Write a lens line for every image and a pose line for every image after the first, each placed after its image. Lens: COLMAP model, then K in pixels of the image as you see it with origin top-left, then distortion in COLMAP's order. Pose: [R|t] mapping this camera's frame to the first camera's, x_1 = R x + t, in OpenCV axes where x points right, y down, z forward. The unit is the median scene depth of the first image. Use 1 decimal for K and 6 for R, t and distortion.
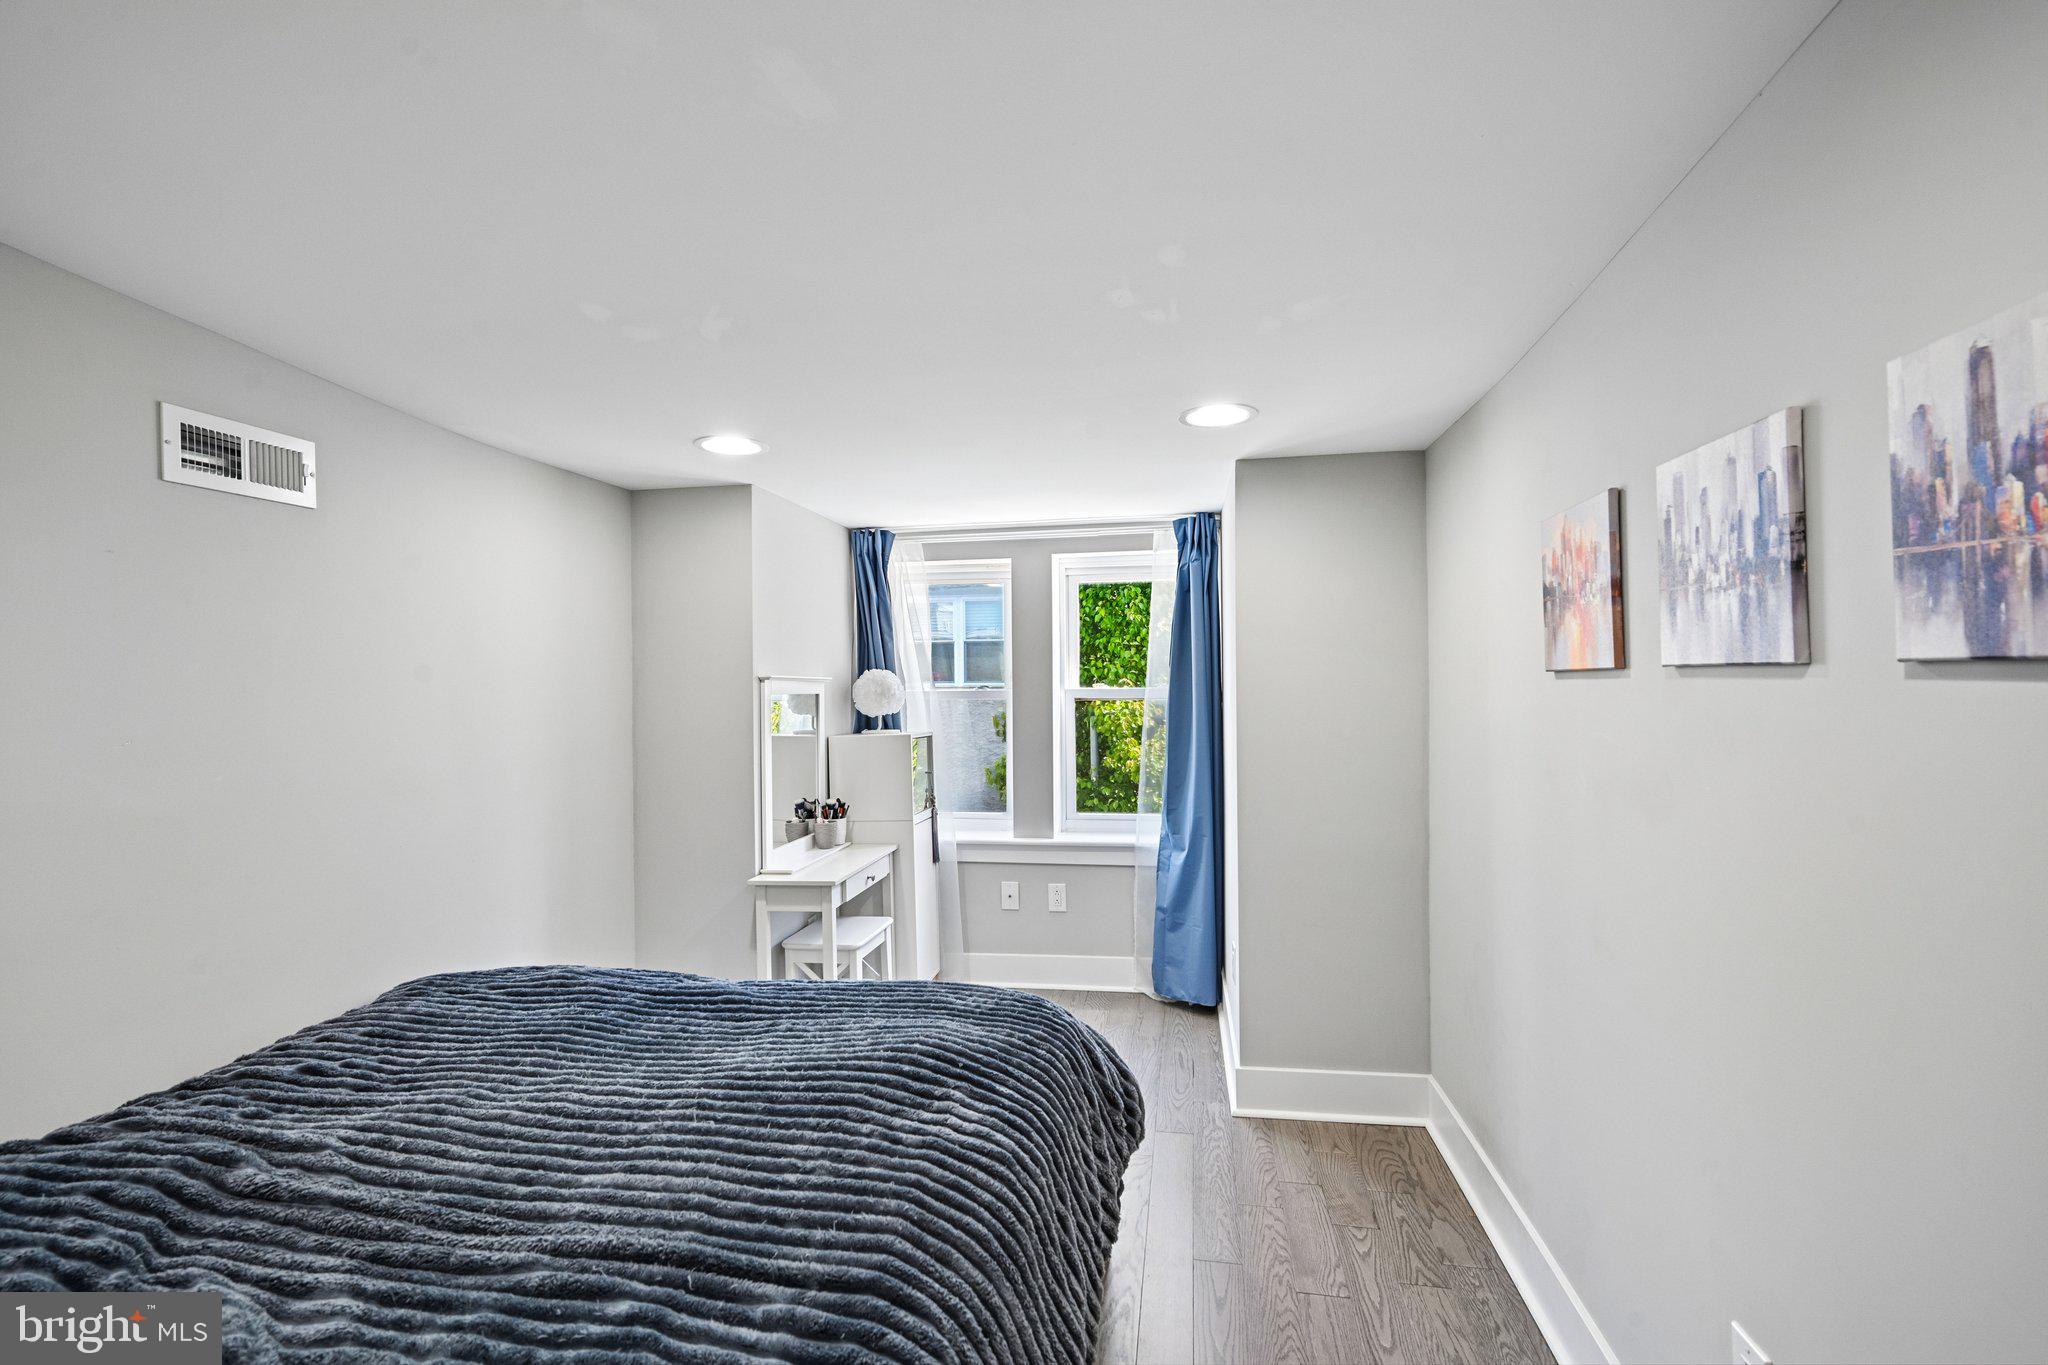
lens RADIAL K [[914.9, 0, 1021.9], [0, 914.9, 679.6], [0, 0, 1]] dist [0.000441, 0.000027]
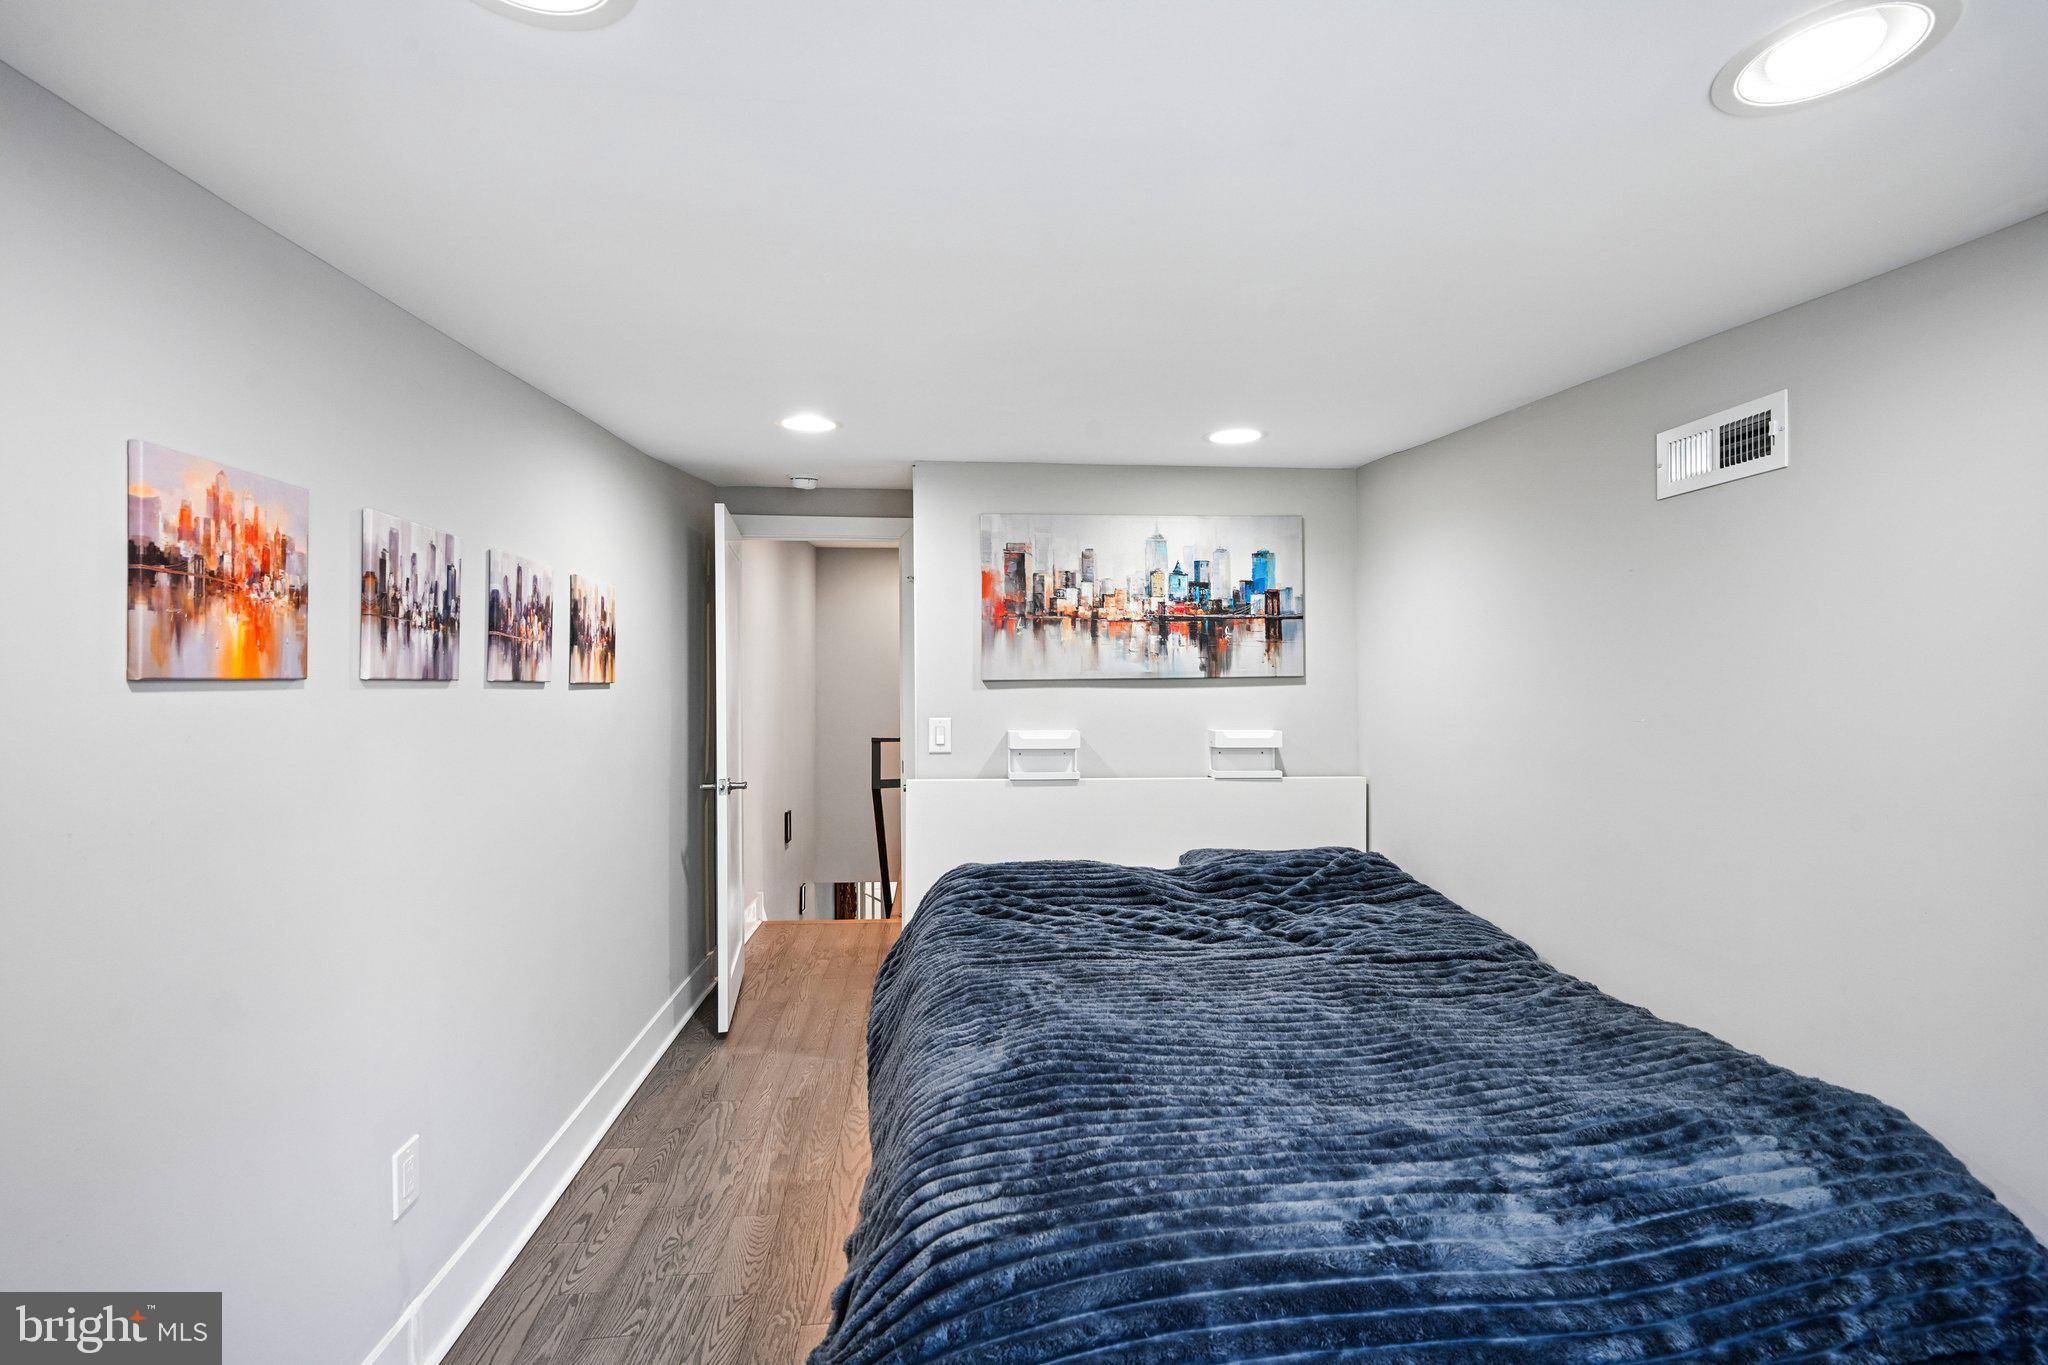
lens RADIAL K [[914.9, 0, 1026.3], [0, 914.9, 680.8], [0, 0, 1]] dist [0.000441, 0.000027]
pose [[-0.965625, 0.014739, -0.259520, 0.206639], [0.016416, 0.999856, -0.004297, 0.008070], [0.259419, -0.008410, -0.965728, 2.626157]]
